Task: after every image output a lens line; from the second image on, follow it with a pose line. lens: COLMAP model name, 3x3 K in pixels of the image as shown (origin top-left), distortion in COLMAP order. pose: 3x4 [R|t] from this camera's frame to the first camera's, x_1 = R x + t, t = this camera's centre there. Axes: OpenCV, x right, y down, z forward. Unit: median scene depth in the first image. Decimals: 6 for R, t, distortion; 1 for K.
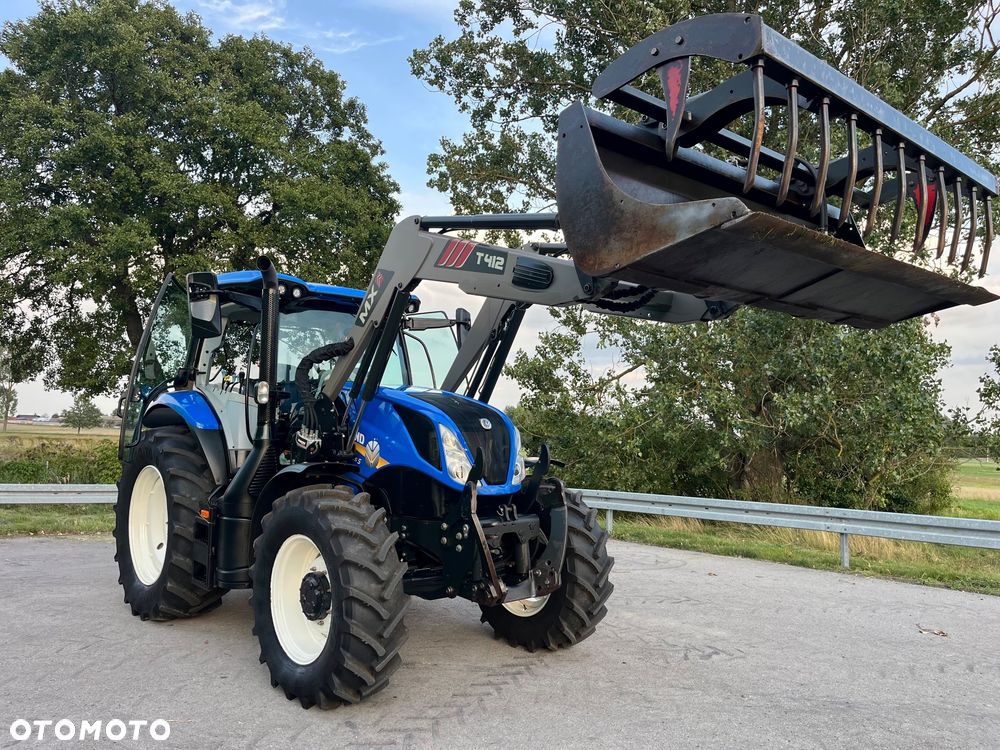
lens RADIAL K [[753.1, 0, 495.2], [0, 753.1, 376.2], [0, 0, 1]] dist [0.067494, -0.092194]
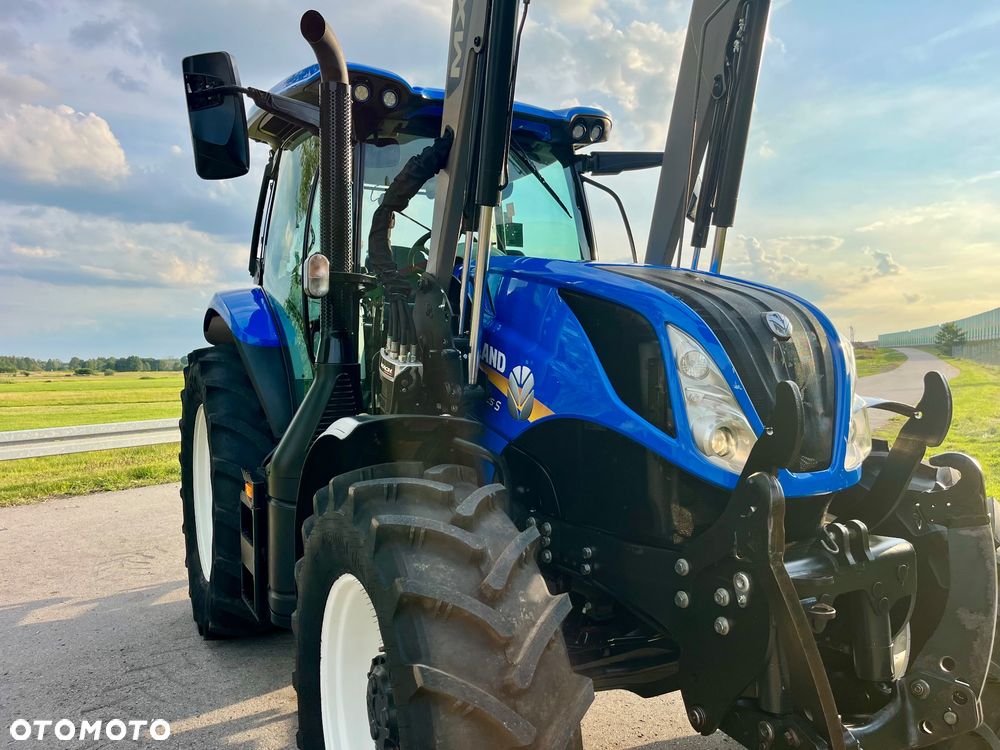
lens RADIAL K [[753.1, 0, 495.2], [0, 753.1, 376.2], [0, 0, 1]] dist [0.067494, -0.092194]
pose [[0.970397, -0.000631, -0.241516, -0.067216], [0.024008, 0.995295, 0.093865, 0.051231], [0.240320, -0.096884, 0.965847, 0.581762]]
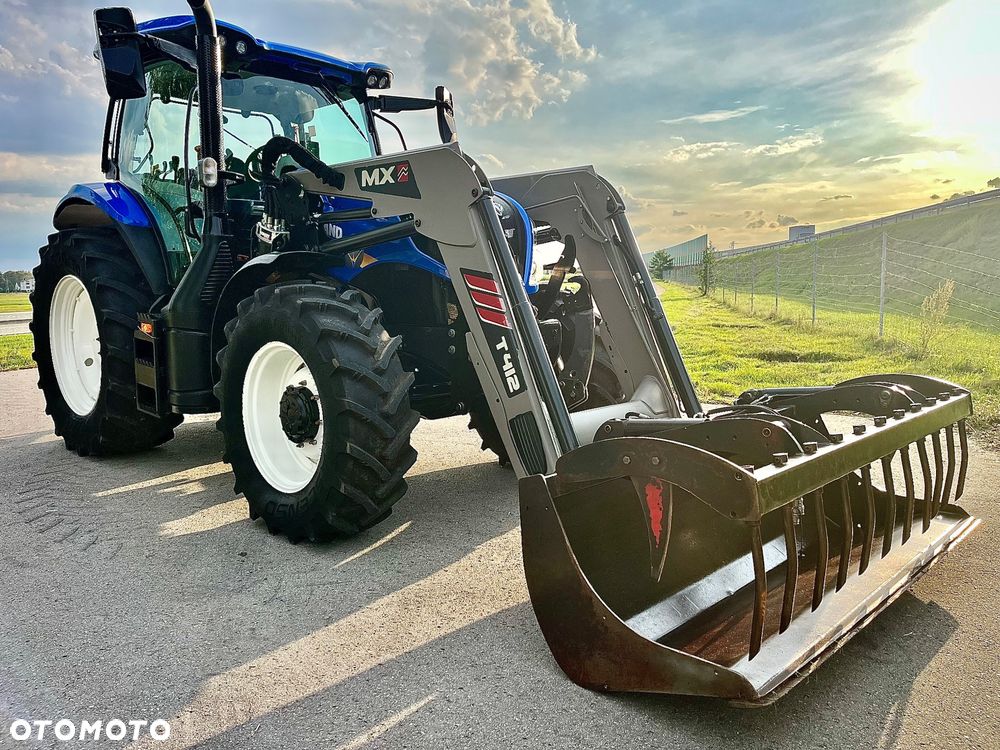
lens RADIAL K [[753.1, 0, 495.2], [0, 753.1, 376.2], [0, 0, 1]] dist [0.067494, -0.092194]
pose [[0.996321, -0.014693, 0.084425, -0.091324], [-0.001925, 0.981105, 0.193464, 0.086939], [-0.085673, -0.192915, 0.977468, 0.184617]]
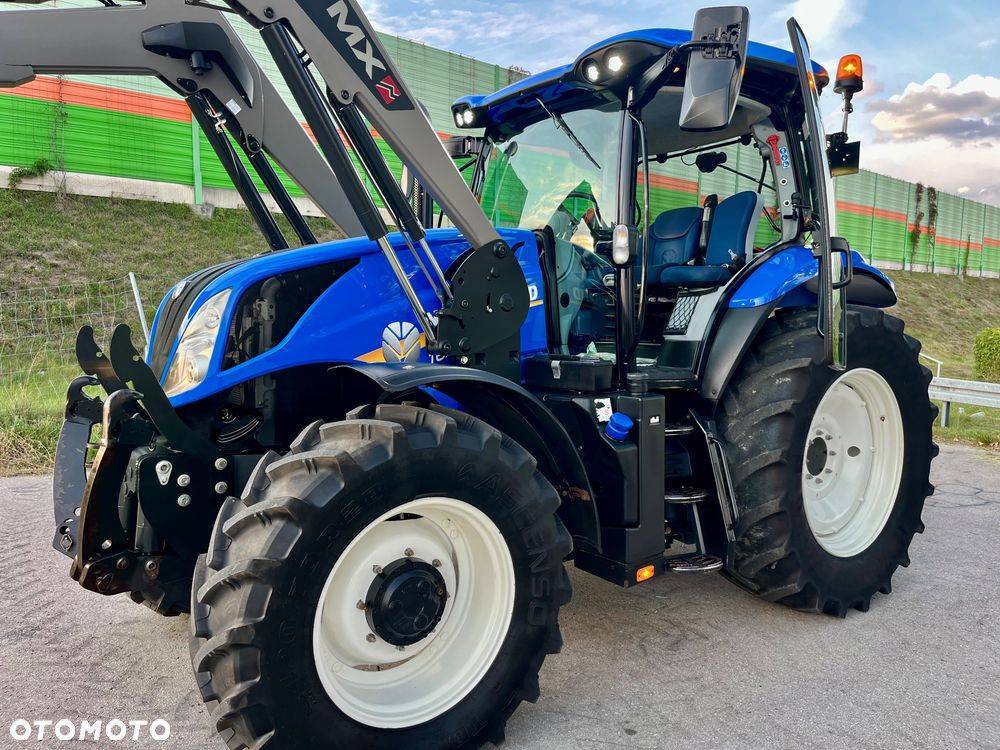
lens RADIAL K [[753.1, 0, 495.2], [0, 753.1, 376.2], [0, 0, 1]] dist [0.067494, -0.092194]
pose [[-0.083154, 0.071259, -0.993986, 0.591427], [0.068923, 0.995463, 0.065599, 0.112389], [0.994150, -0.063054, -0.087688, 1.352011]]
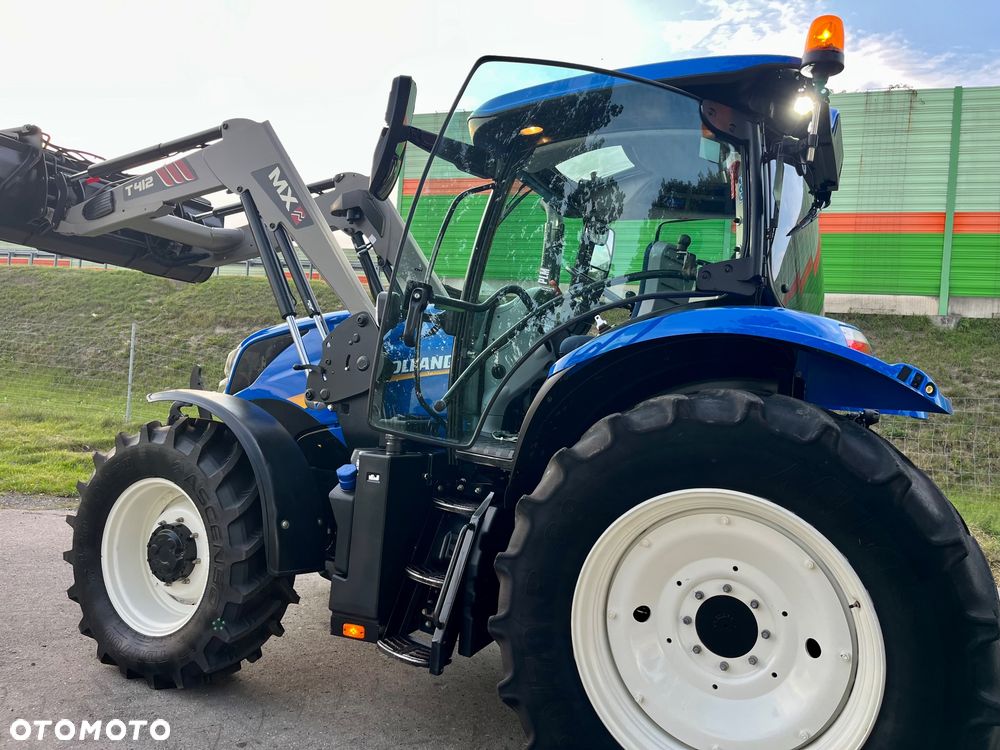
lens RADIAL K [[754.0, 0, 508.5], [0, 754.0, 371.6], [0, 0, 1]] dist [0.070792, -0.095398]
pose [[-0.915345, -0.106175, -0.388421, 0.079779], [-0.074033, 0.992542, -0.096846, 0.167141], [0.395807, -0.059892, -0.916379, 2.108003]]
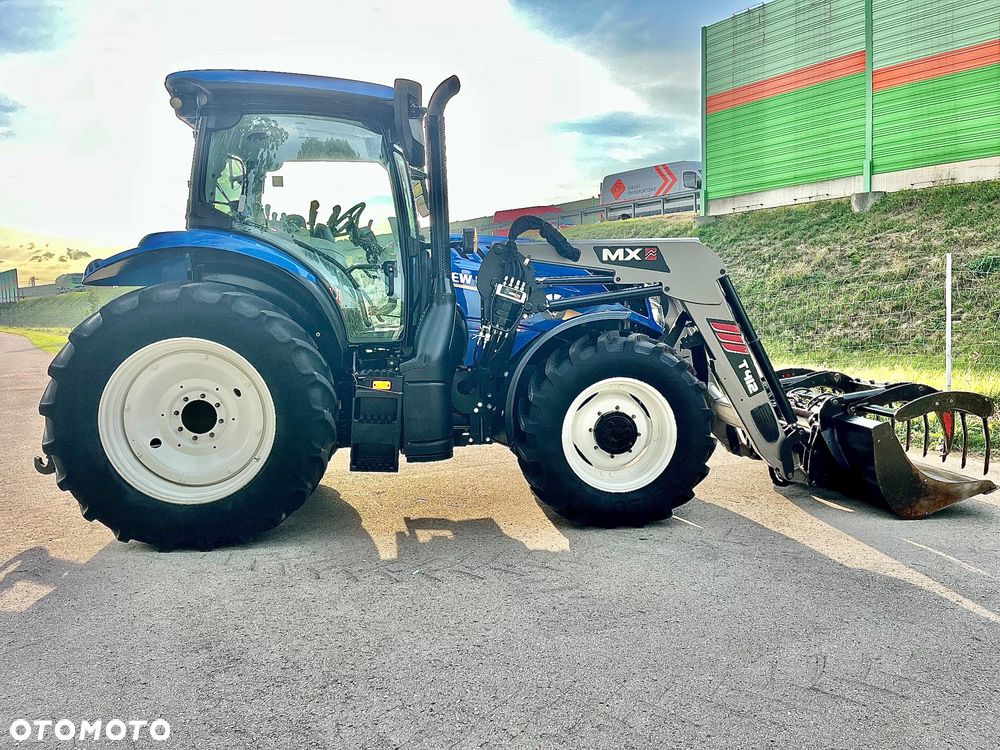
lens RADIAL K [[754.0, 0, 508.5], [0, 754.0, 371.6], [0, 0, 1]] dist [0.070792, -0.095398]
pose [[0.579495, -0.081261, 0.810915, -1.158313], [-0.038200, 0.991215, 0.126628, 0.069025], [-0.814080, -0.104357, 0.571299, 0.499011]]
